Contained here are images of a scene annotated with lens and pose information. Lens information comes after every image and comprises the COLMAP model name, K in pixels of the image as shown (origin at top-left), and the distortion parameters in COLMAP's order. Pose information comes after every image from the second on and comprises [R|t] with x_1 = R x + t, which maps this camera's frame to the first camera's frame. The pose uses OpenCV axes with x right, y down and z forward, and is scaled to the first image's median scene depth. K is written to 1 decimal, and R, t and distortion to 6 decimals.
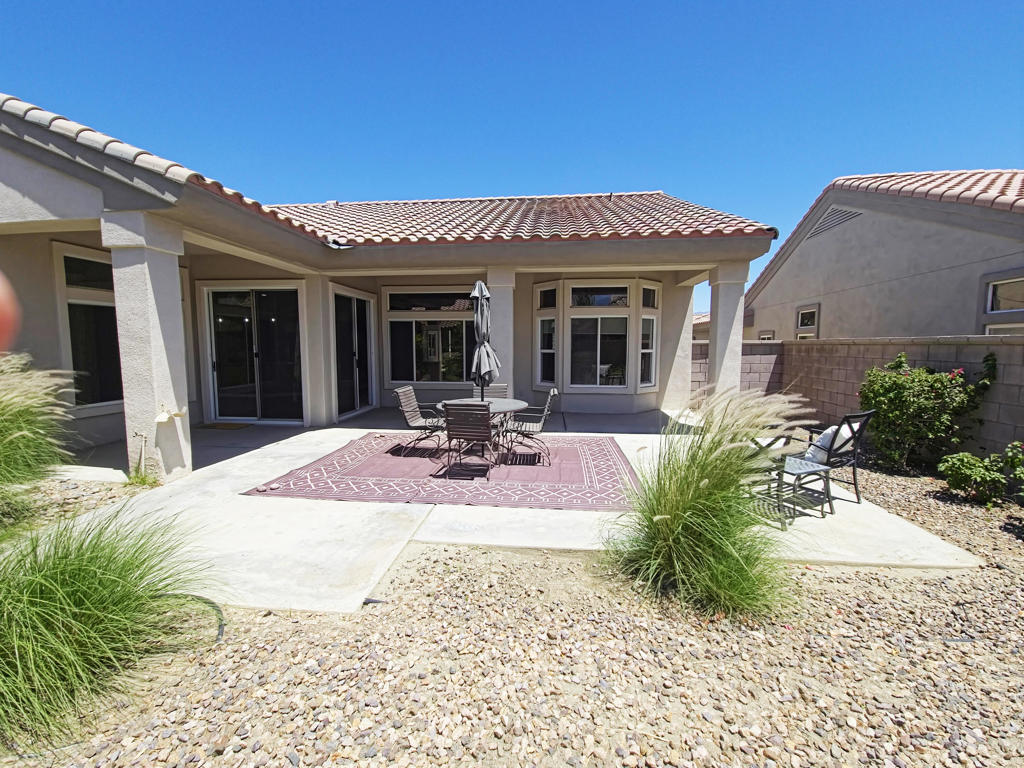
lens RADIAL K [[418.2, 0, 509.5], [0, 418.2, 381.9], [0, 0, 1]] dist [-0.003030, -0.000996]
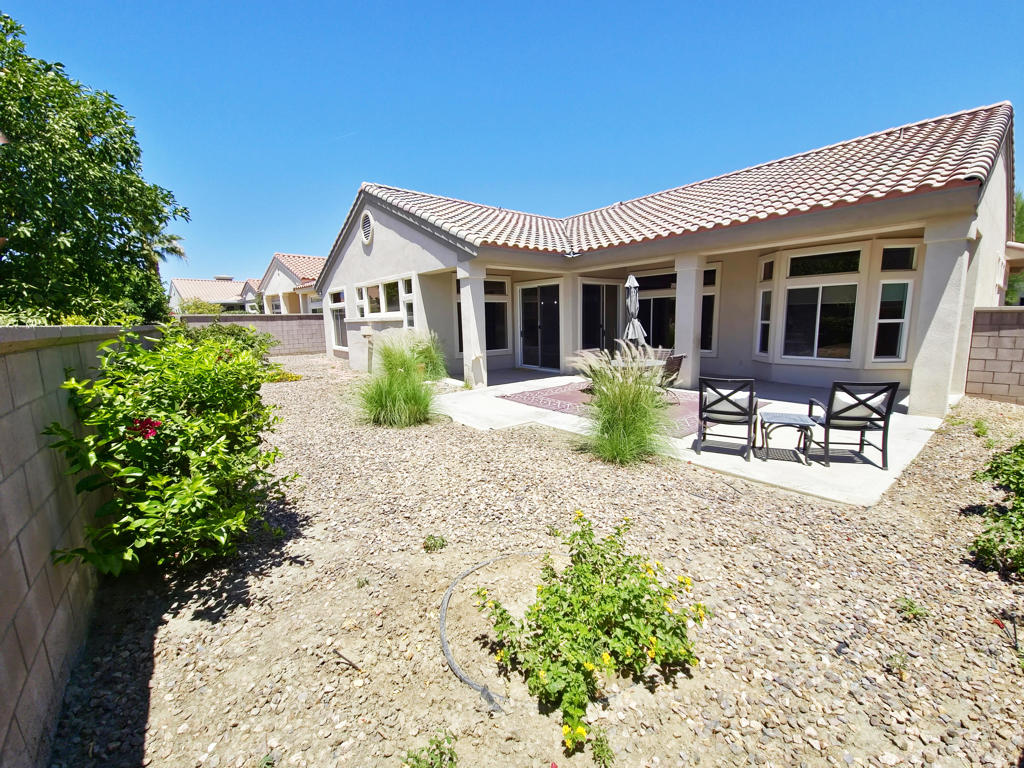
lens RADIAL K [[418.2, 0, 516.9], [0, 418.2, 385.2], [0, 0, 1]] dist [-0.003030, -0.000996]
pose [[0.711730, 0.095158, -0.695978, 0.468731], [-0.038108, 0.994554, 0.097010, 0.005507], [0.701419, -0.042522, 0.711480, -0.211469]]
